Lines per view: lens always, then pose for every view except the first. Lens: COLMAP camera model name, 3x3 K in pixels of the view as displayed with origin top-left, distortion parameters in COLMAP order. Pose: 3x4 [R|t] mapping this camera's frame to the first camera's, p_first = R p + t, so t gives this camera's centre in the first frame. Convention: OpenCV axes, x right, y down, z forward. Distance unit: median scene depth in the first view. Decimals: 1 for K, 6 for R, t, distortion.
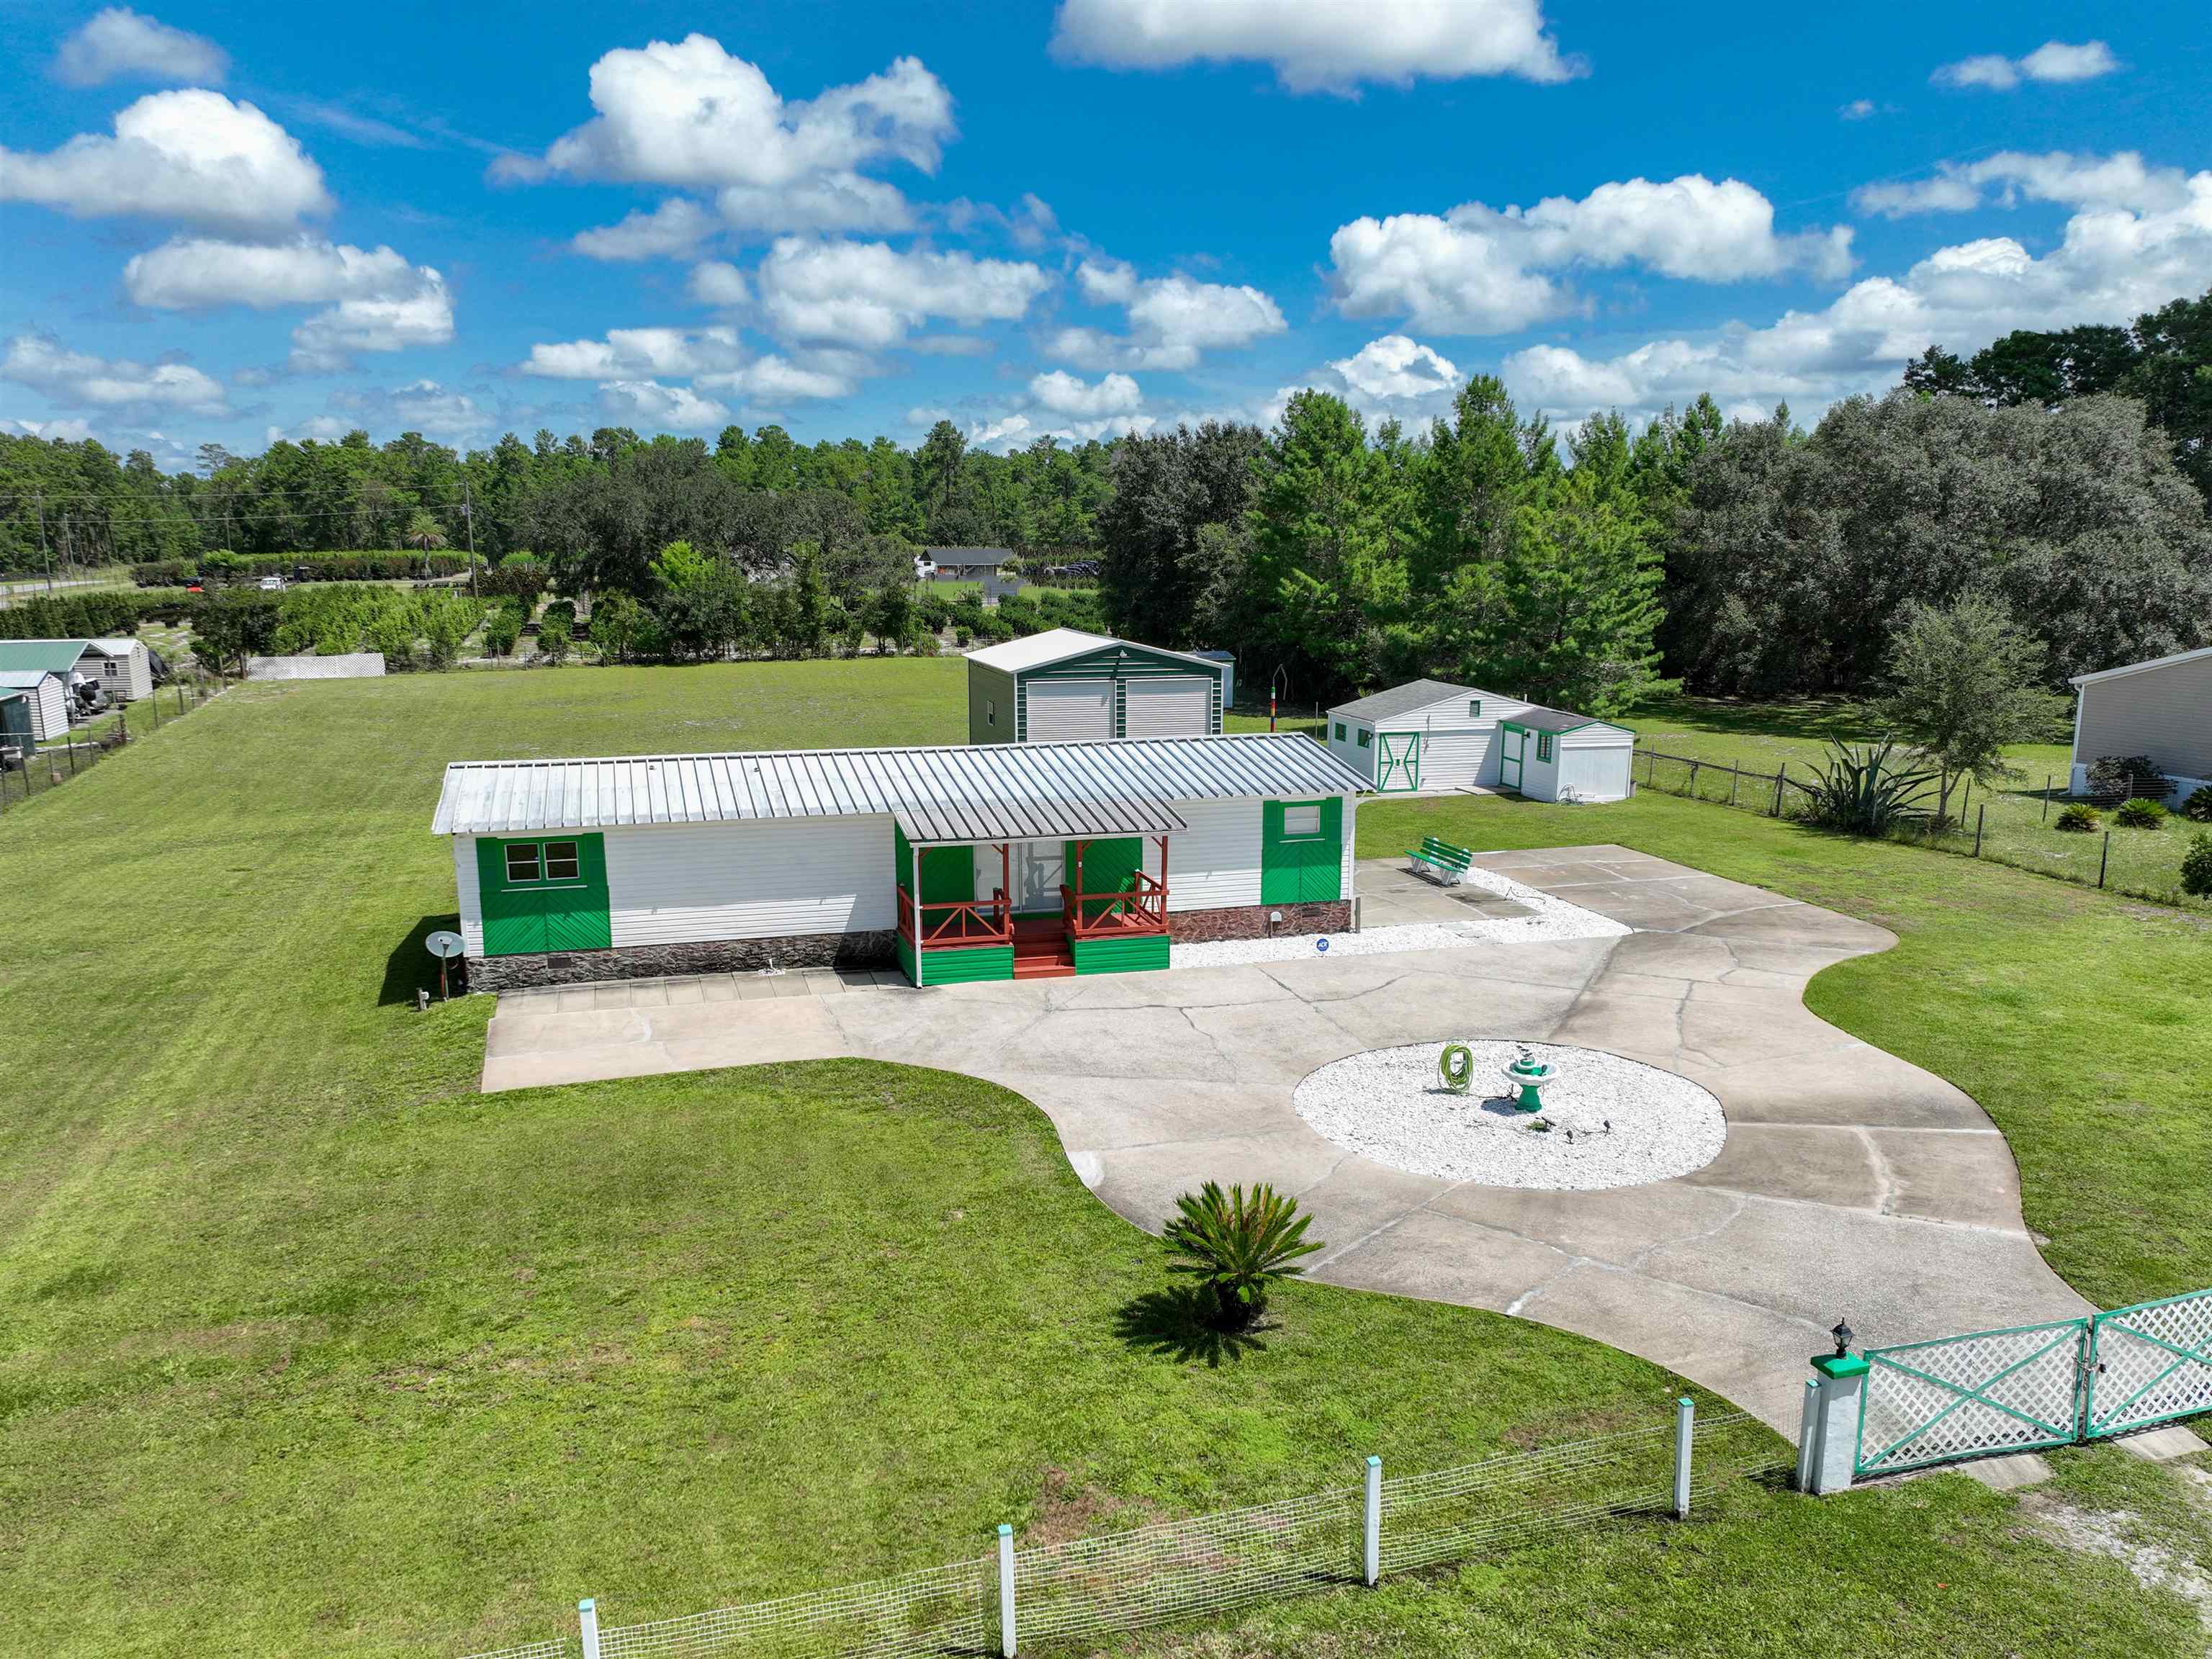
lens RADIAL K [[1734.3, 0, 1111.7], [0, 1734.3, 843.9], [0, 0, 1]] dist [-0.000941, 0.006981]
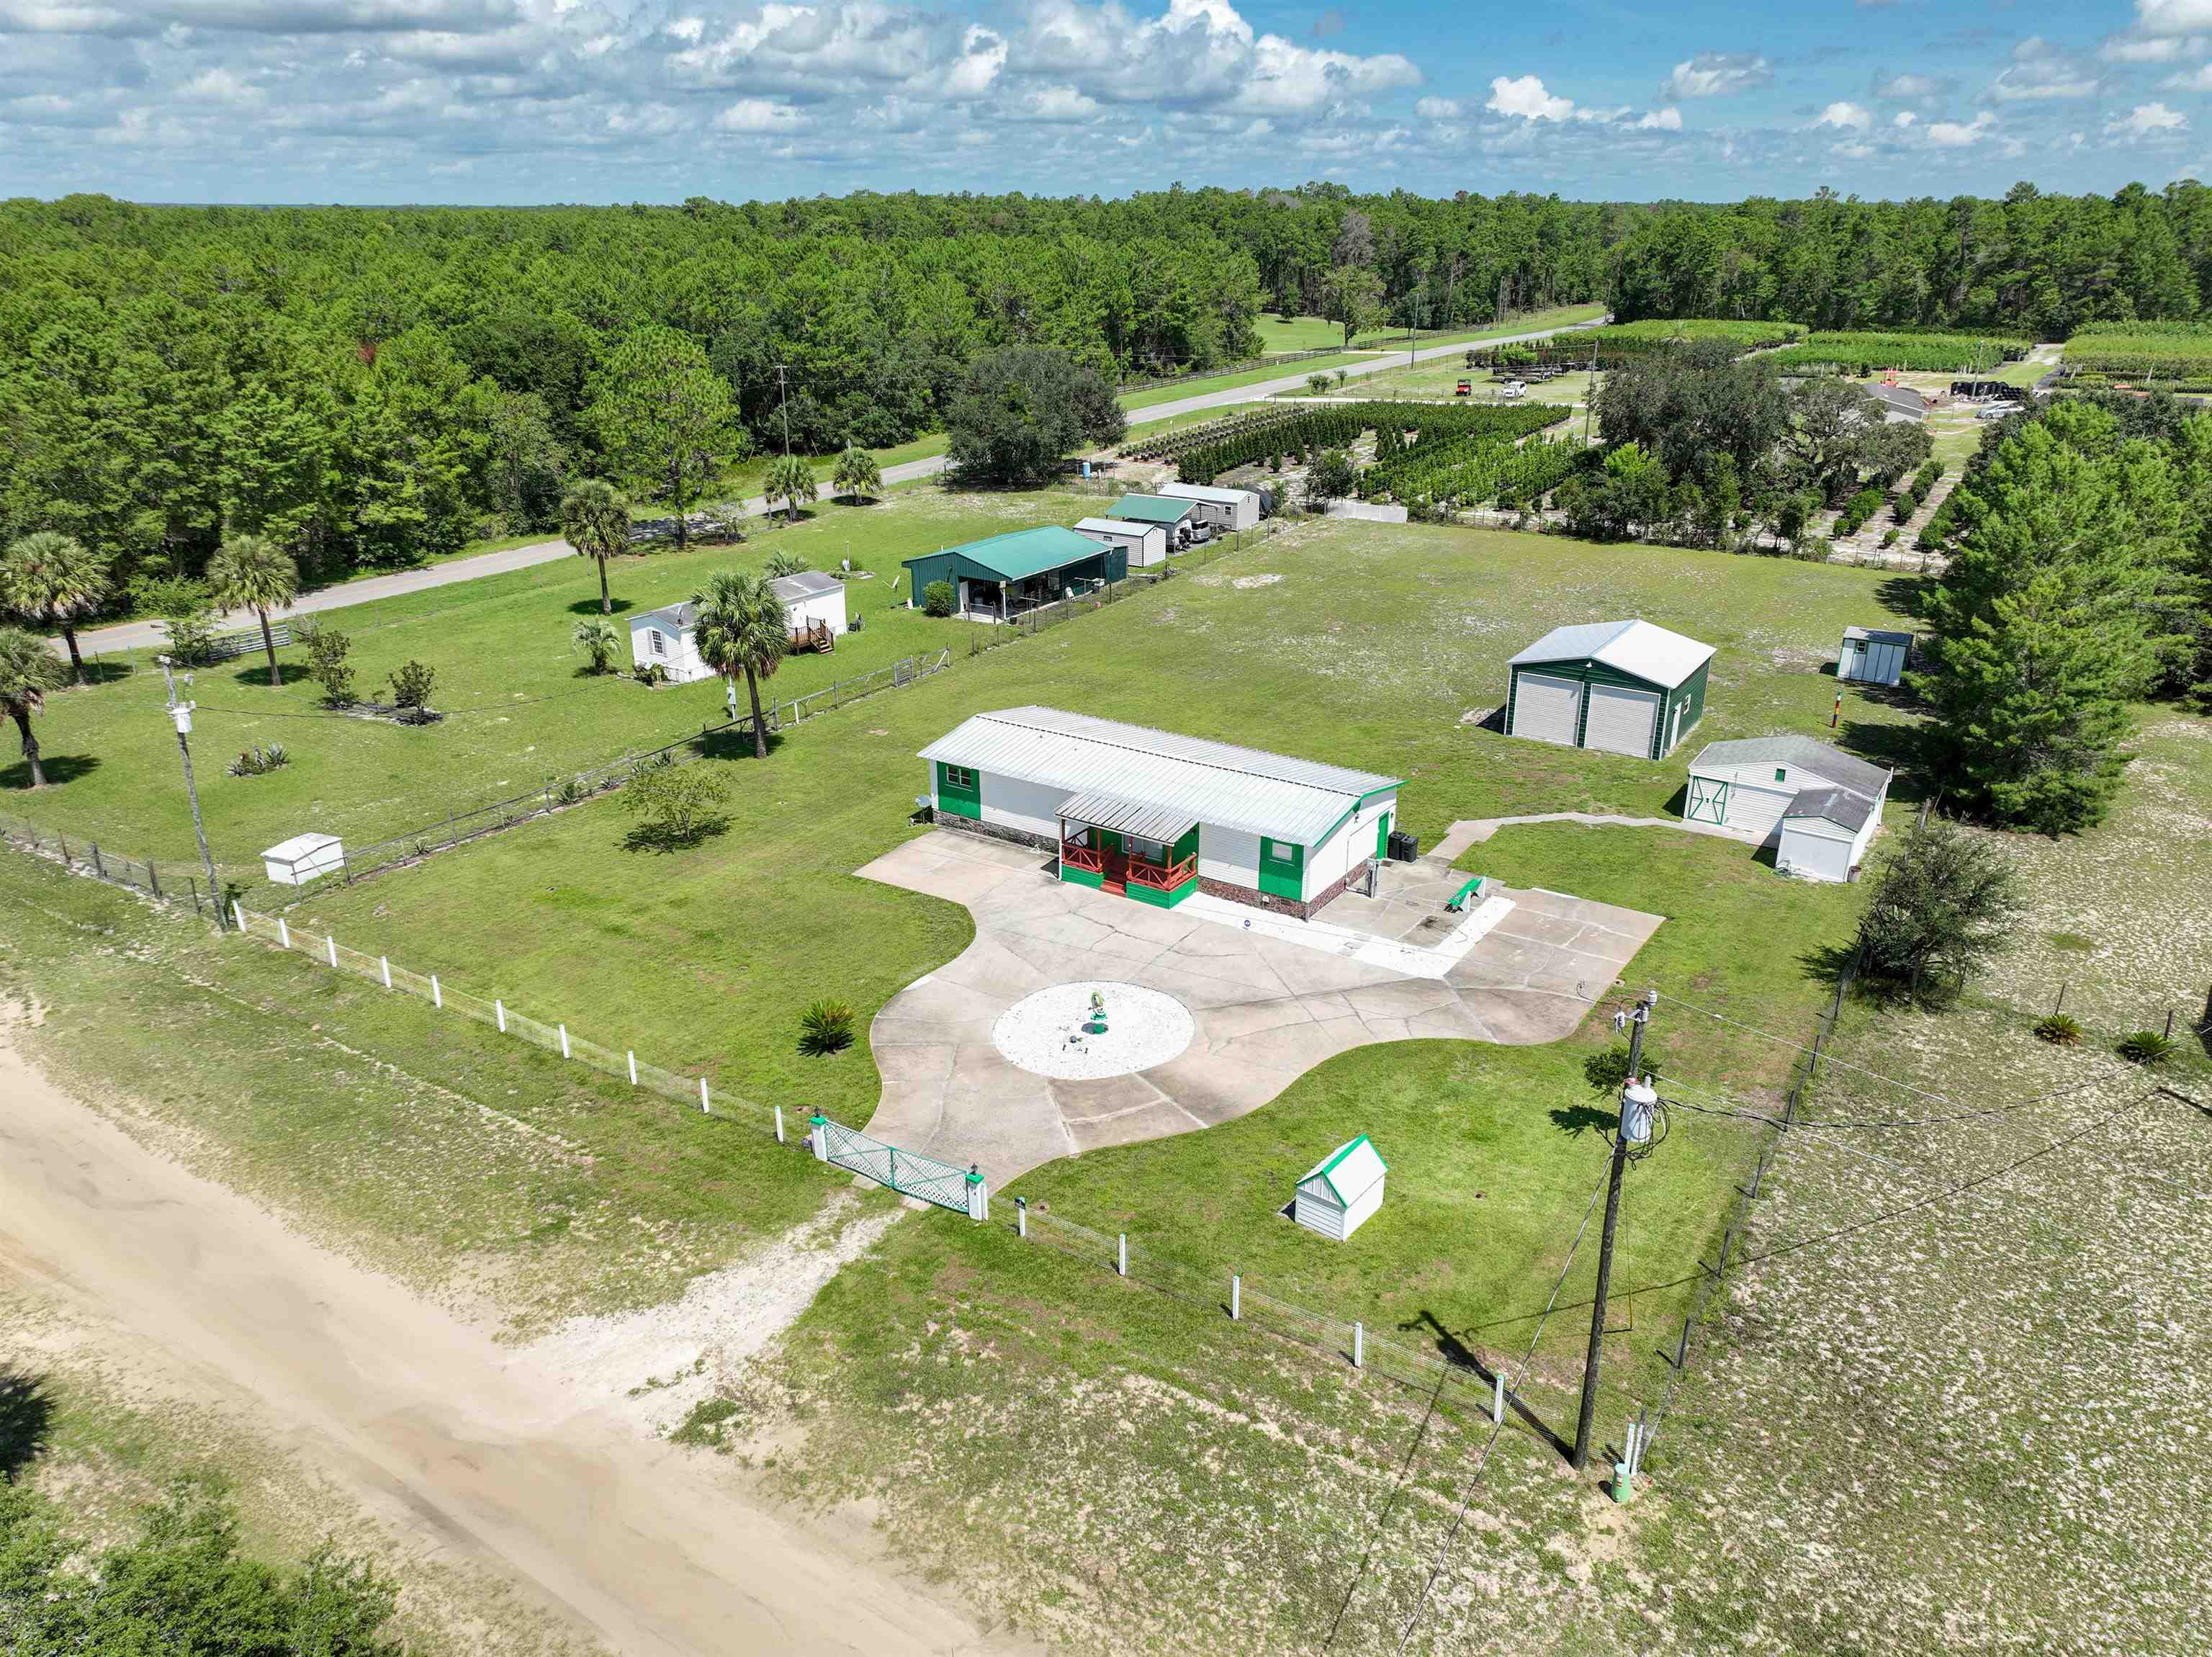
lens RADIAL K [[1551.9, 0, 1106.9], [0, 1551.9, 821.1], [0, 0, 1]] dist [-0.002306, -0.000783]
pose [[0.643165, 0.282544, -0.711693, 1.118846], [-0.132903, 0.956518, 0.259634, -0.433456], [0.754106, -0.072401, 0.652750, -0.162069]]
